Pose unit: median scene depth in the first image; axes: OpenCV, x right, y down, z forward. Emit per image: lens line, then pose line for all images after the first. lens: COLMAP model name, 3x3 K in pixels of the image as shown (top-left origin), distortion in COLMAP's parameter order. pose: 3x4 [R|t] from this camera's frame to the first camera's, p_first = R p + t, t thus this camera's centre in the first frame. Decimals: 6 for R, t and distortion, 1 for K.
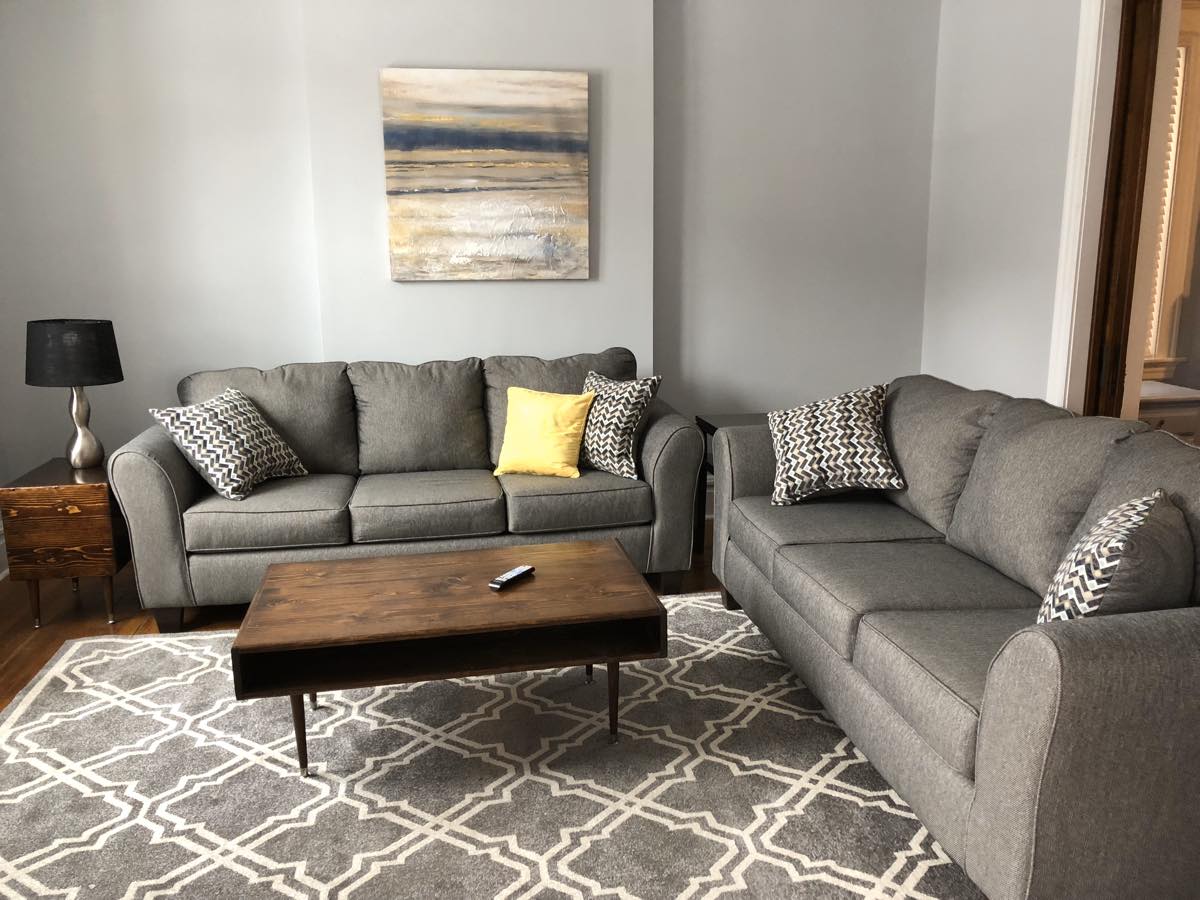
lens RADIAL K [[968.5, 0, 600.0], [0, 968.5, 450.0], [0, 0, 1]] dist [0.082891, -0.092262]
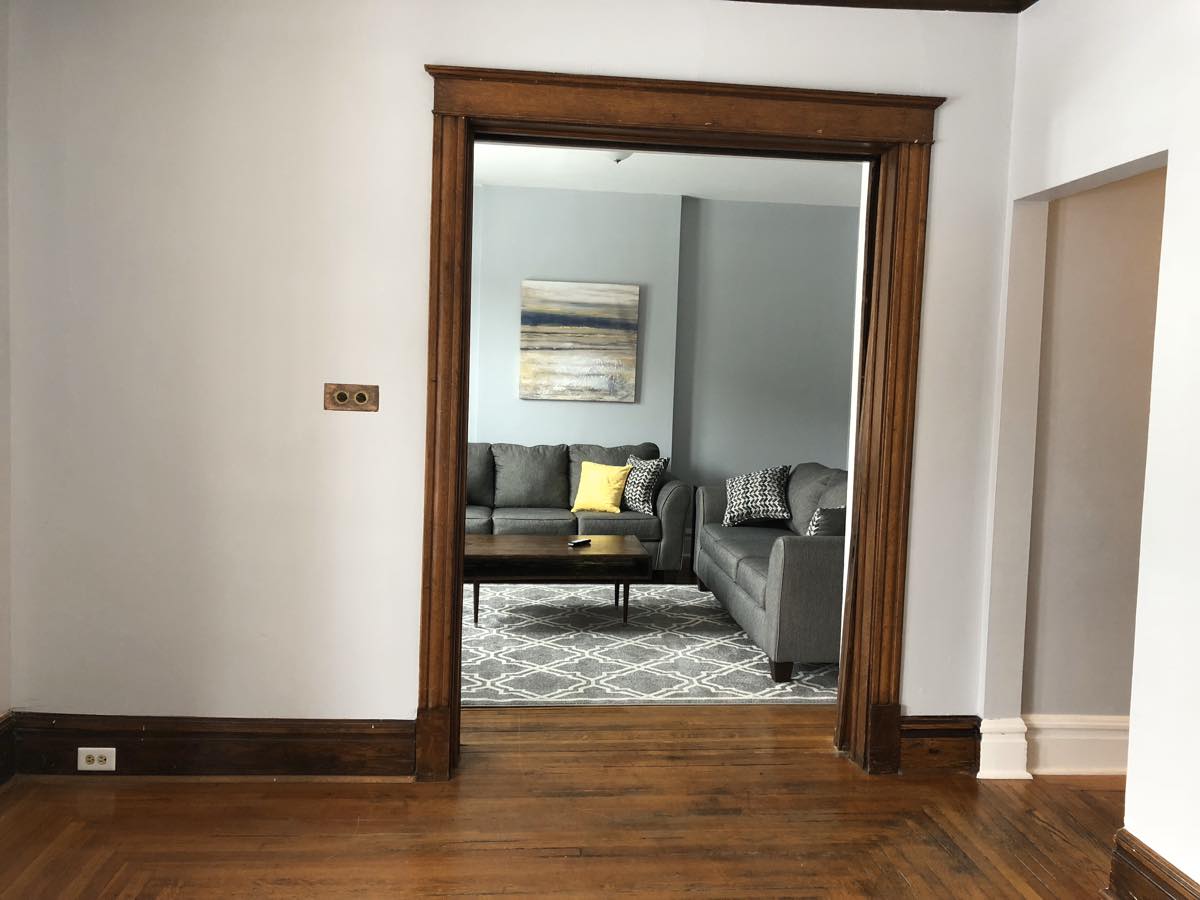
lens RADIAL K [[968.5, 0, 600.0], [0, 968.5, 450.0], [0, 0, 1]] dist [0.082891, -0.092262]
pose [[0.995938, 0.048522, -0.075846, 0.065916], [-0.058176, 0.989708, -0.130744, 0.138854], [0.068721, 0.134625, 0.988511, -0.704713]]
